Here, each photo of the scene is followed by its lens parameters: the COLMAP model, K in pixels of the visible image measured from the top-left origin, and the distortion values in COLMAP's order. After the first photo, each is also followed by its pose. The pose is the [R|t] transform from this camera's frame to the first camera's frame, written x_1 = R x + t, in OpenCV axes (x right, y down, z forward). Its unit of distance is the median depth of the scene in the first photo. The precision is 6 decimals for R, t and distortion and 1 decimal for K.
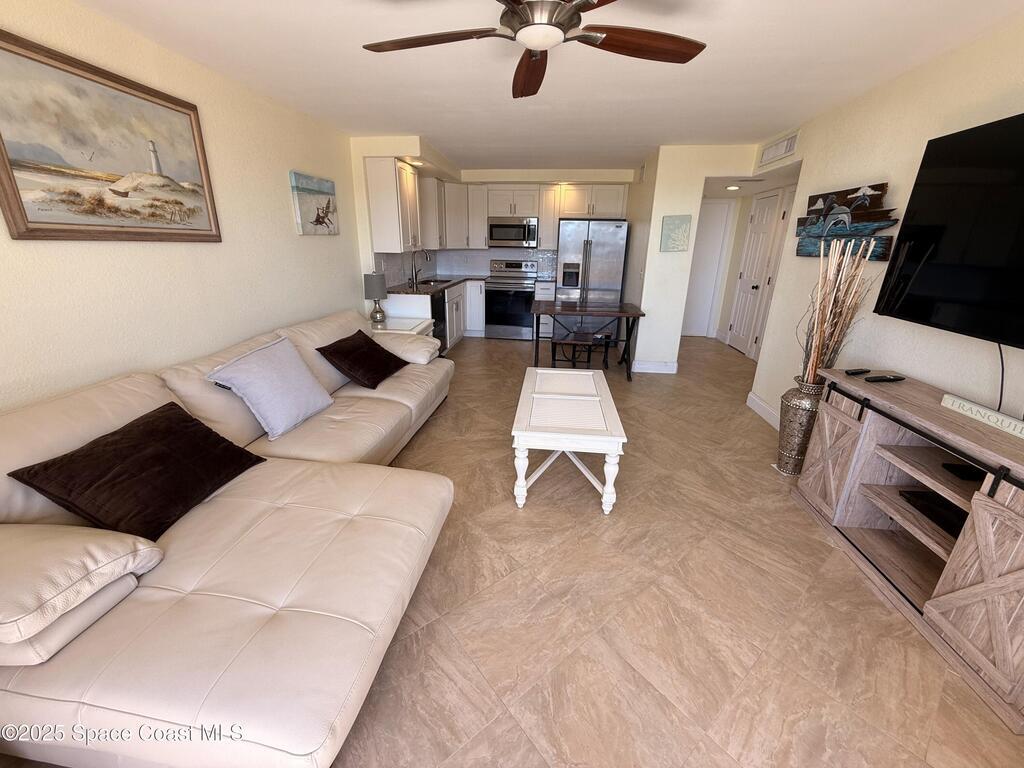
lens RADIAL K [[408.0, 0, 510.1], [0, 408.0, 381.5], [0, 0, 1]] dist [0.000298, -0.000168]
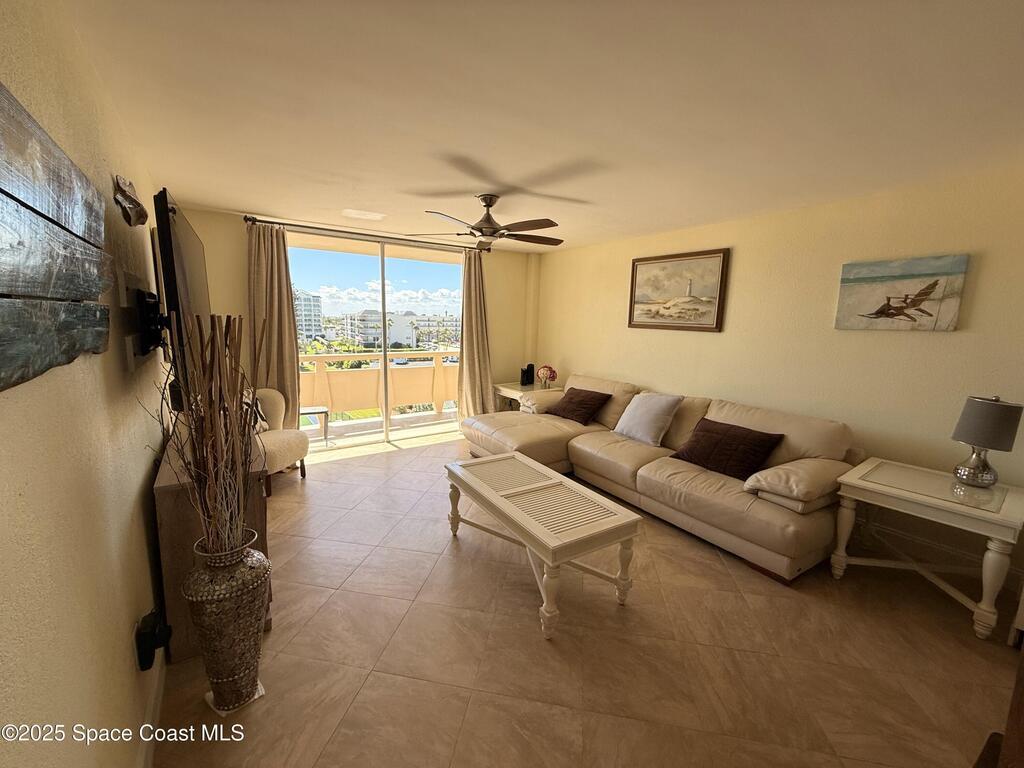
lens RADIAL K [[408.0, 0, 509.0], [0, 408.0, 381.5], [0, 0, 1]] dist [0.000298, -0.000168]
pose [[-0.751338, 0.069124, -0.656288, 0.801543], [-0.245859, 0.893583, 0.375584, -0.533786], [0.612409, 0.443544, -0.654388, 1.533005]]
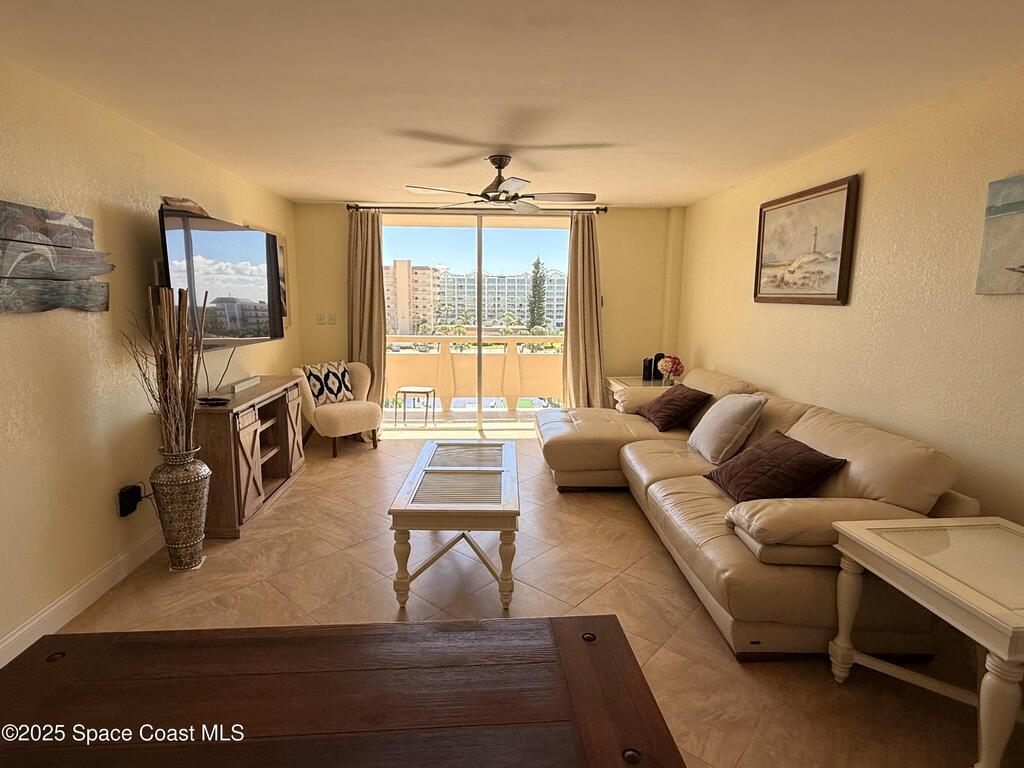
lens RADIAL K [[534.7, 0, 510.9], [0, 534.7, 381.2], [0, 0, 1]] dist [-0.000647, 0.000471]
pose [[-0.985291, 0.004928, -0.170813, 0.253082], [-0.075150, 0.885239, 0.459026, -0.679511], [0.153473, 0.465111, -0.871848, 1.991512]]
